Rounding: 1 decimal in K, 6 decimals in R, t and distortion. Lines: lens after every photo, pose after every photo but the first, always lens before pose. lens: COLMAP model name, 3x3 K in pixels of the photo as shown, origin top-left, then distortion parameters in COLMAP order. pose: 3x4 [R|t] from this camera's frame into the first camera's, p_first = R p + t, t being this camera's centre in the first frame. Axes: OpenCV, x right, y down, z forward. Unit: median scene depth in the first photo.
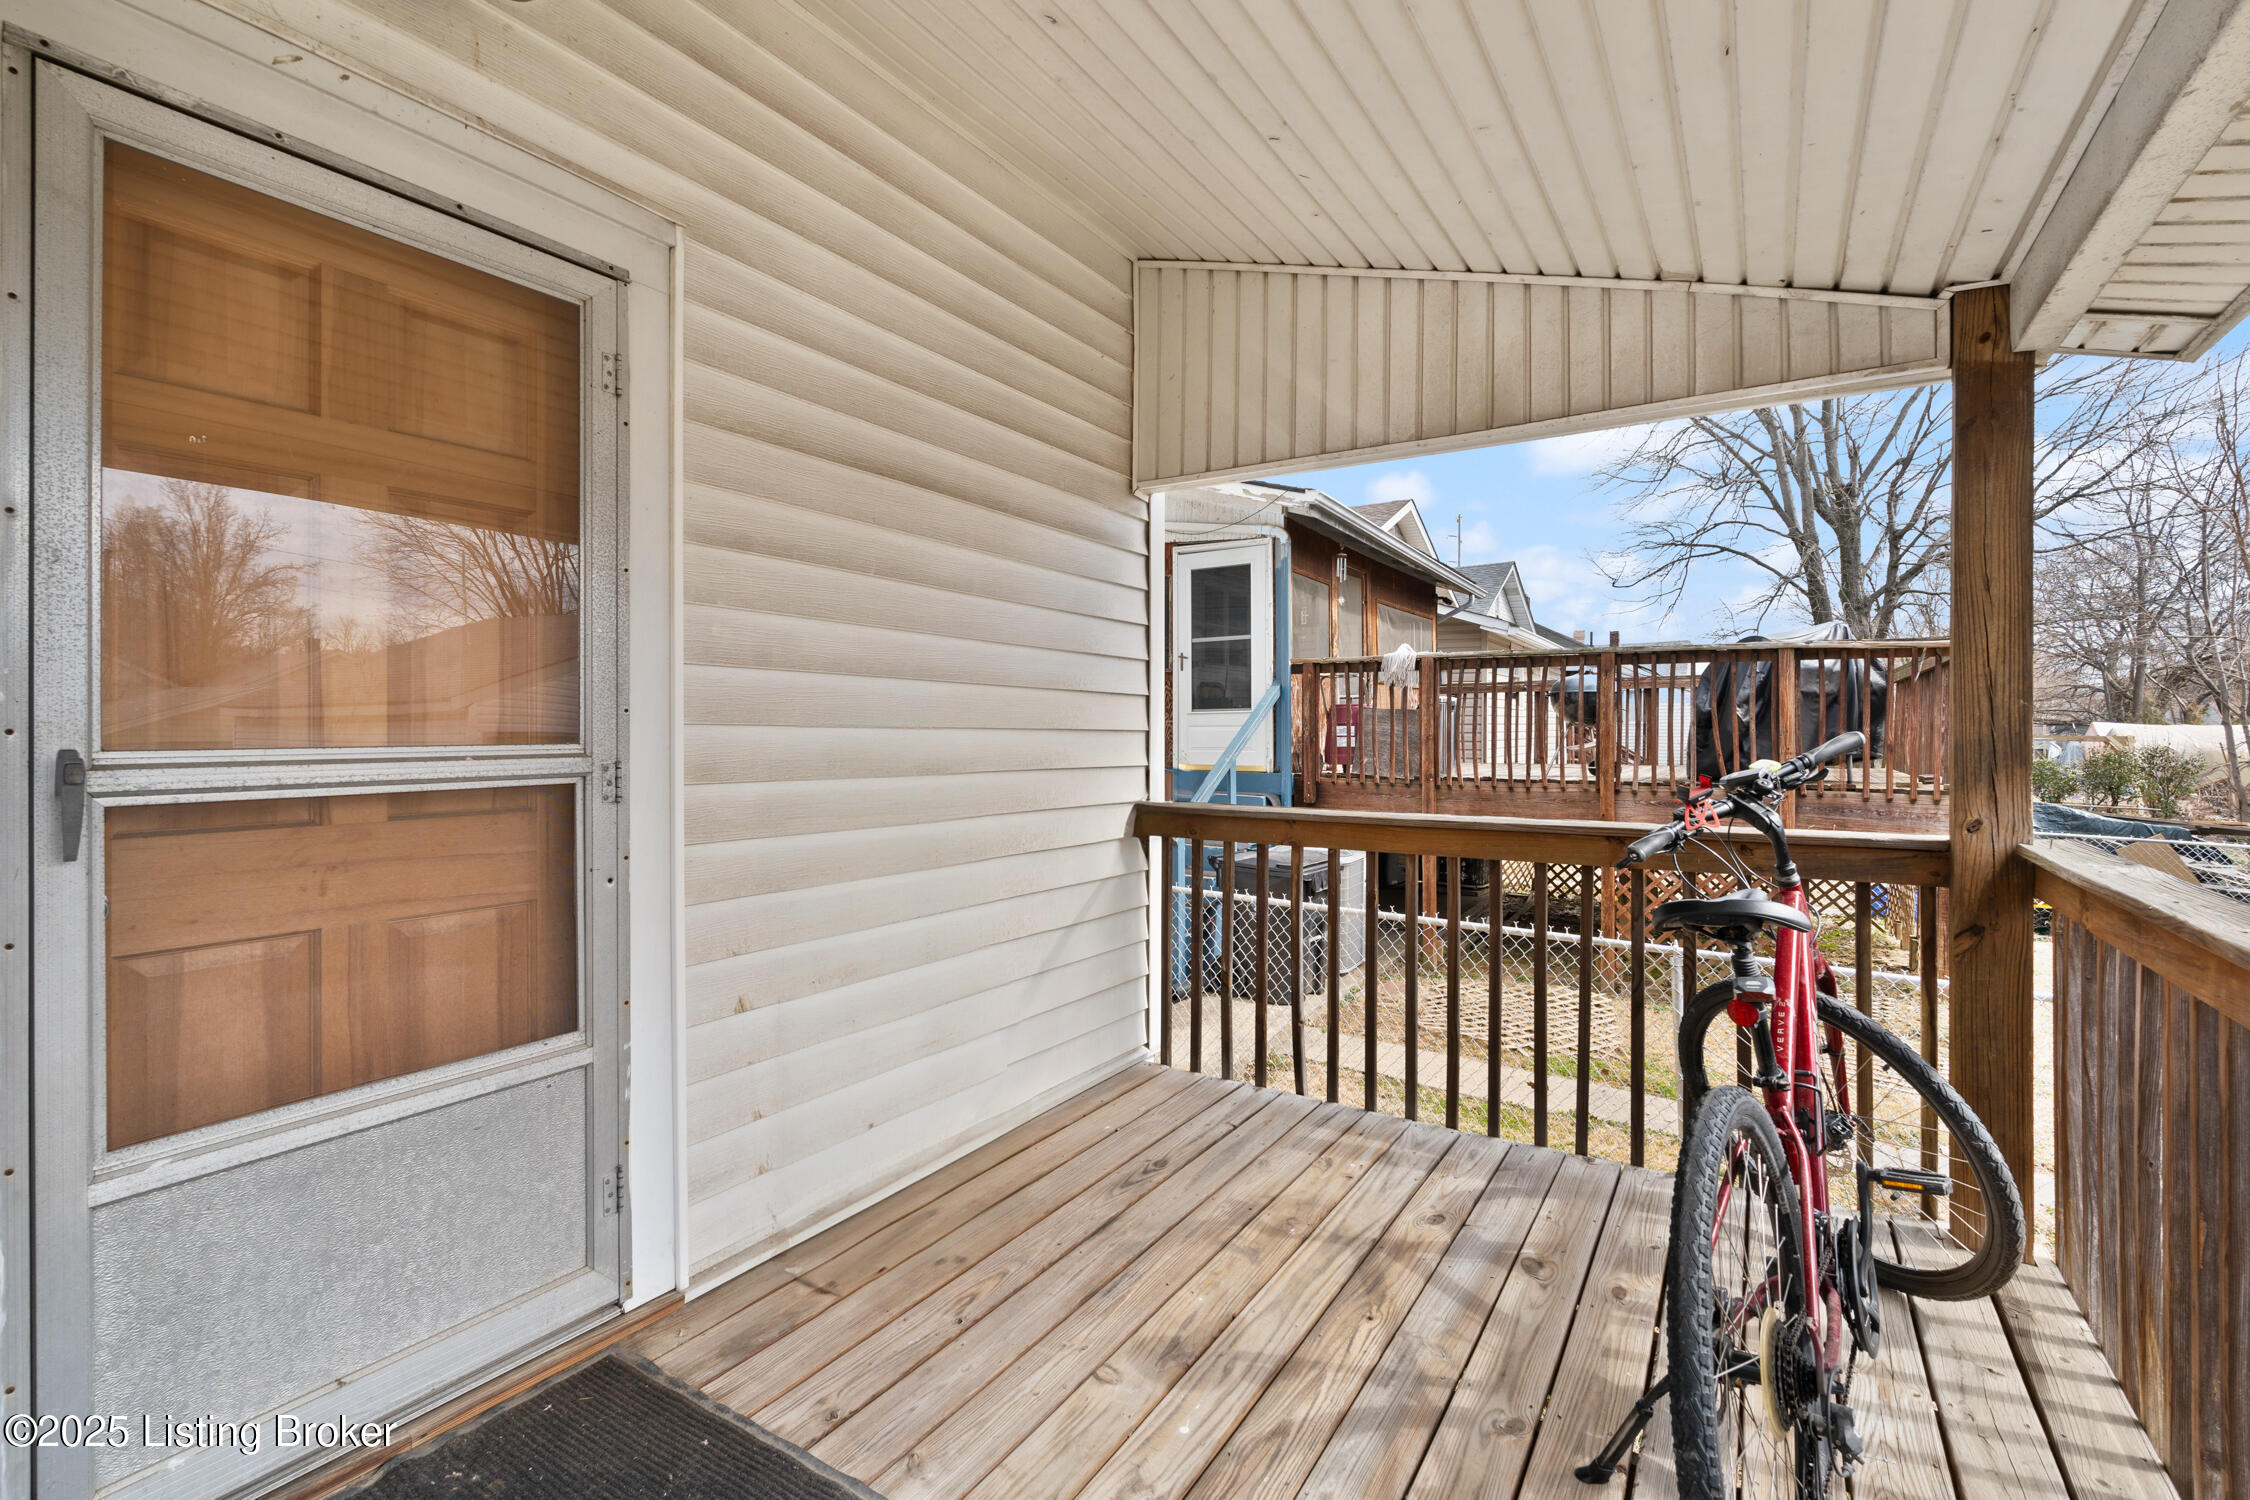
lens RADIAL K [[1003.7, 0, 1121.4], [0, 1003.7, 732.0], [0, 0, 1]] dist [-0.005681, 0.000901]
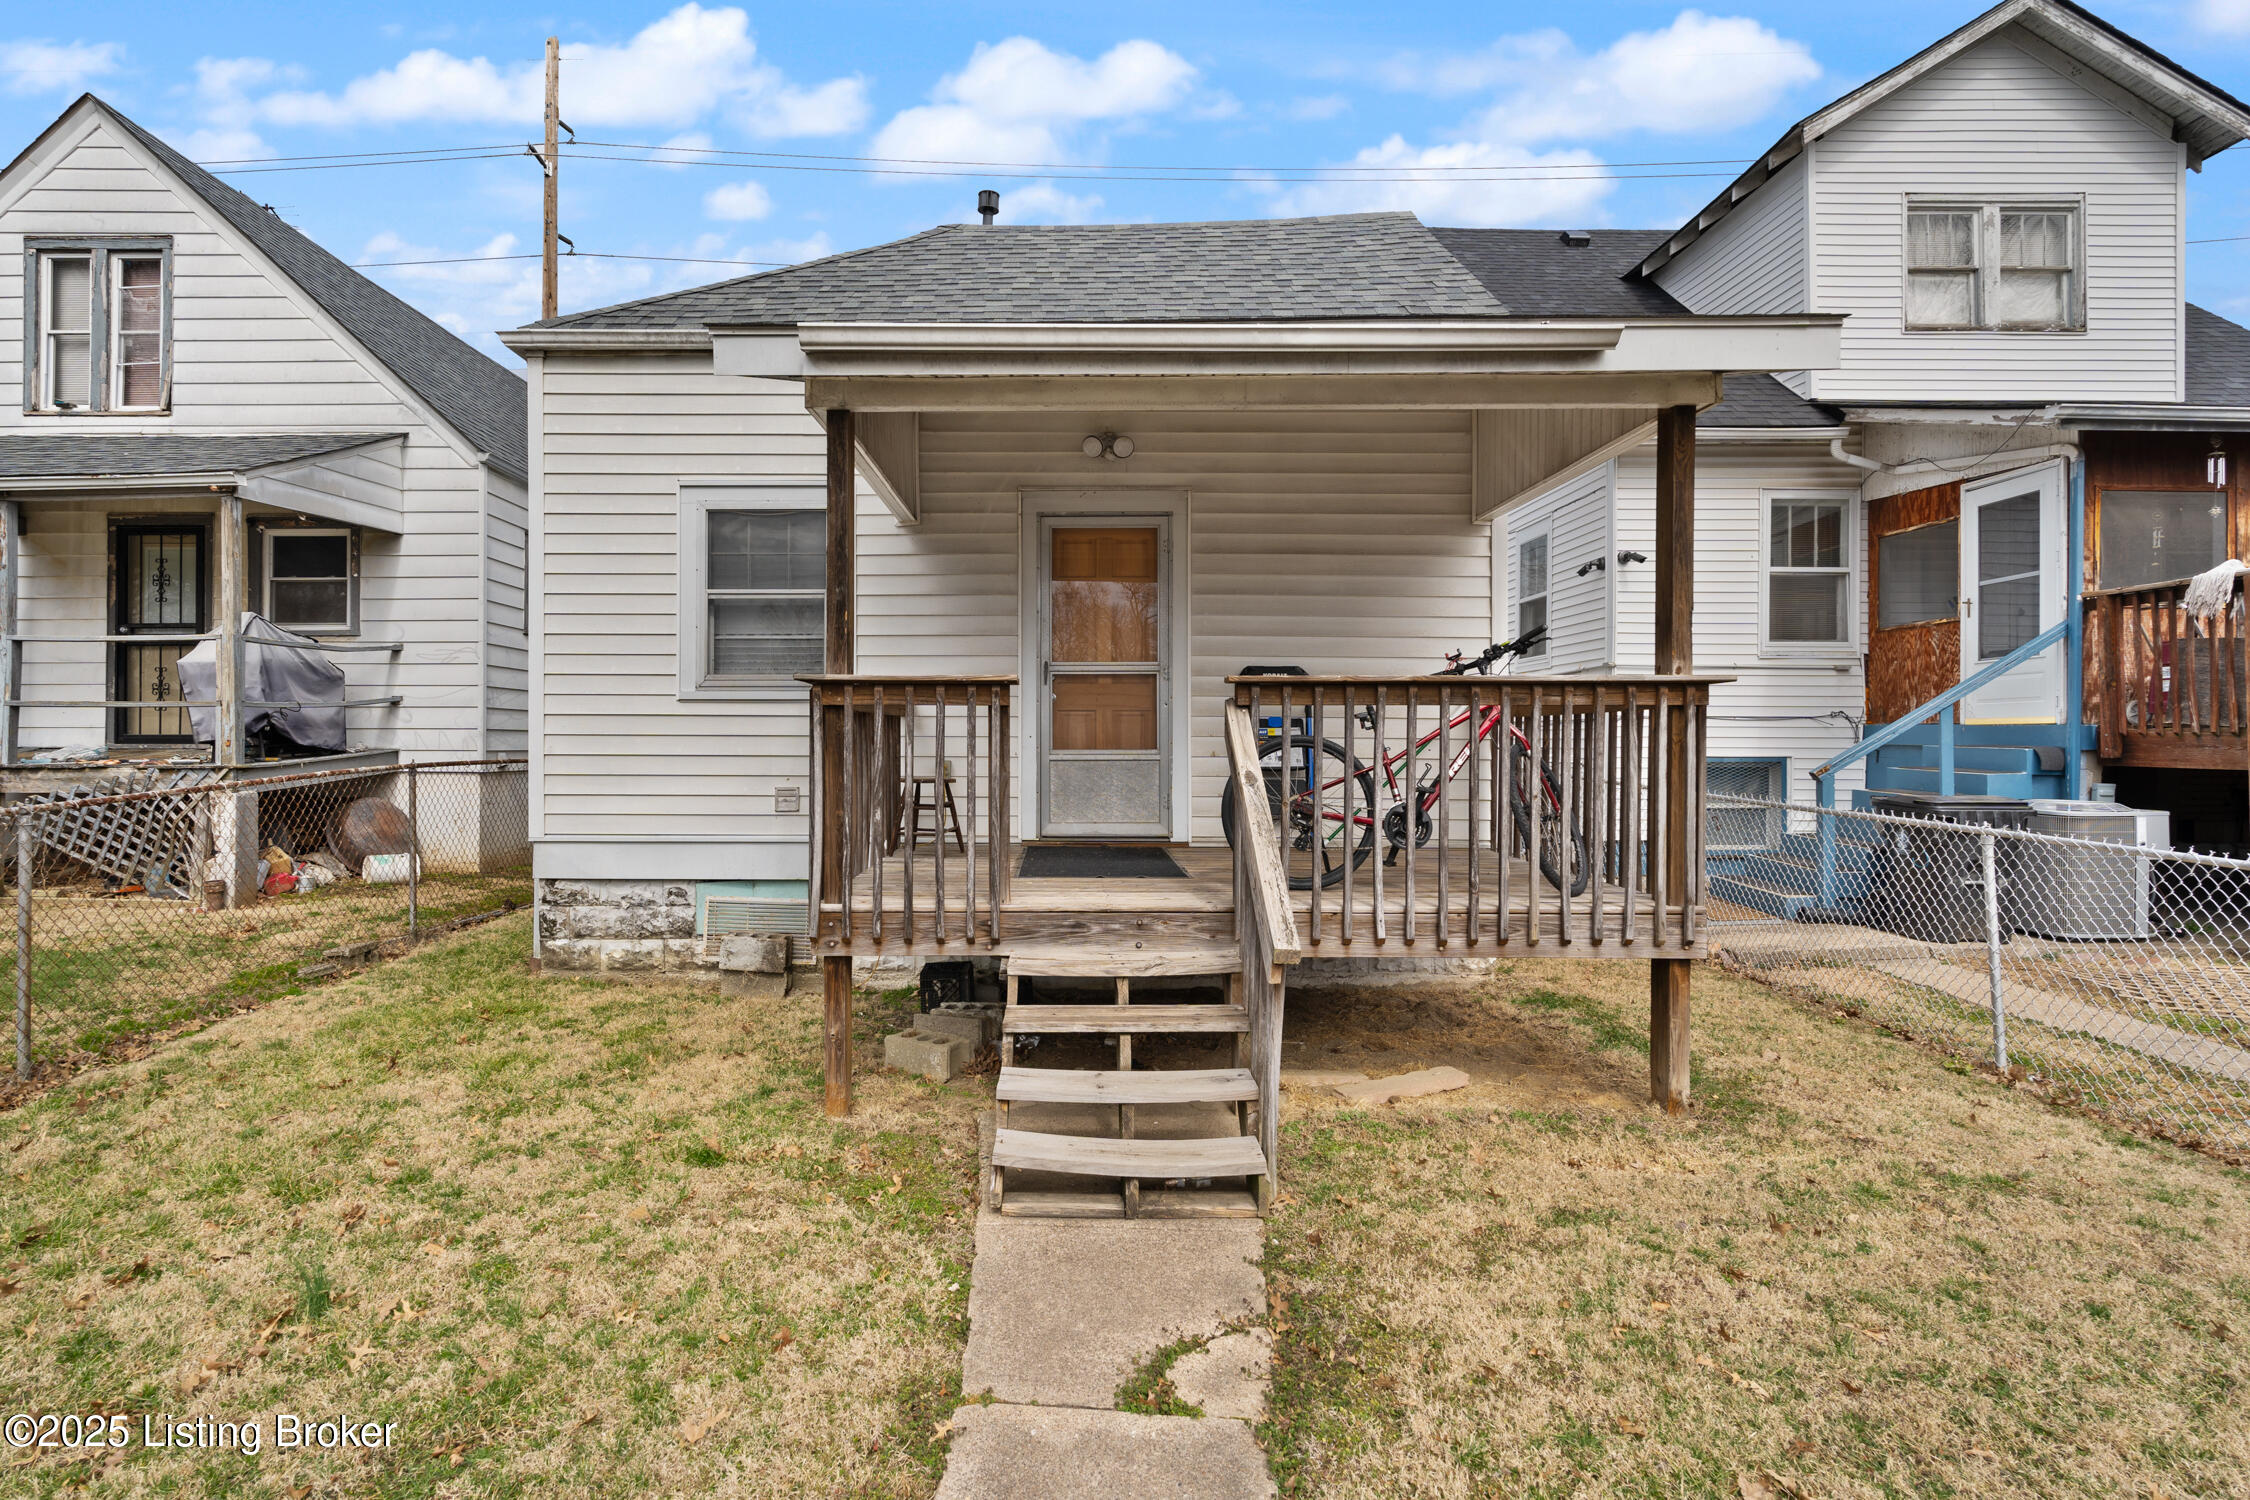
lens RADIAL K [[1112.0, 0, 1056.6], [0, 1112.0, 740.8], [0, 0, 1]] dist [-0.003116, -0.000011]
pose [[0.524958, 0.003923, -0.851119, 0.573722], [-0.005111, 0.999986, 0.001457, 0.064527], [0.851113, 0.003586, 0.524971, -0.286383]]
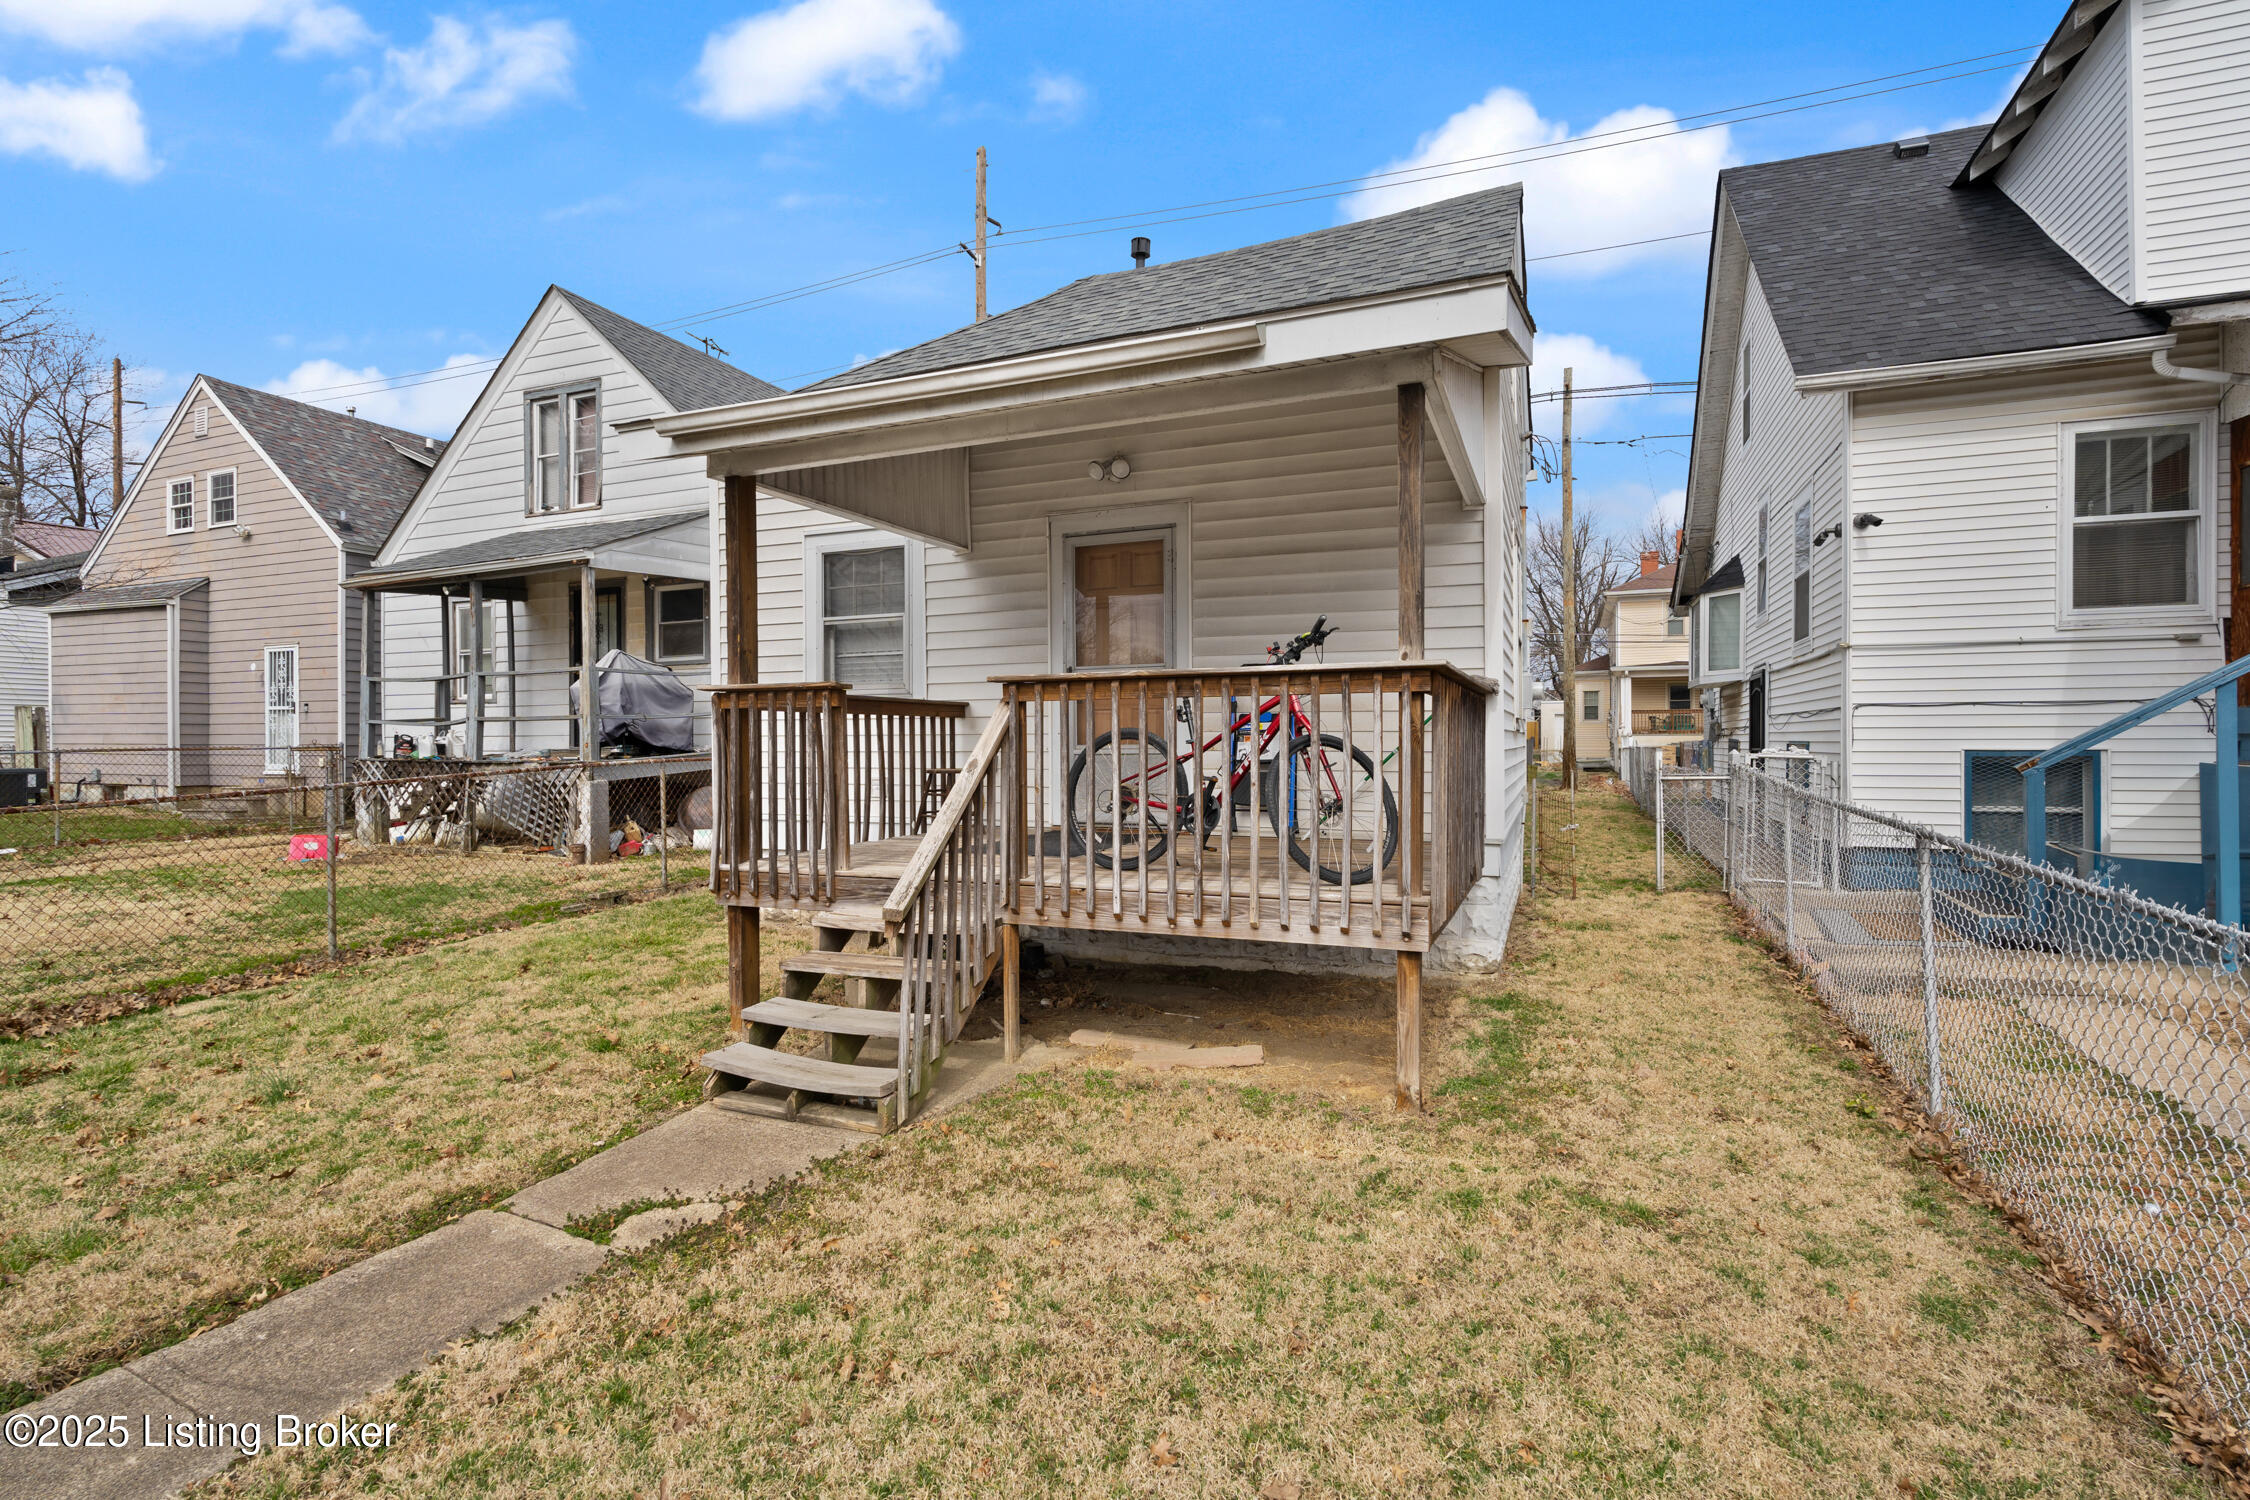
lens RADIAL K [[1058.6, 0, 1125.3], [0, 1058.6, 753.4], [0, 0, 1]] dist [-0.003635, 0.000100]
pose [[0.170499, 0.010727, -0.985300, 0.754700], [0.003405, 0.999928, 0.011476, 0.069711], [0.985352, -0.005311, 0.170450, 0.053700]]
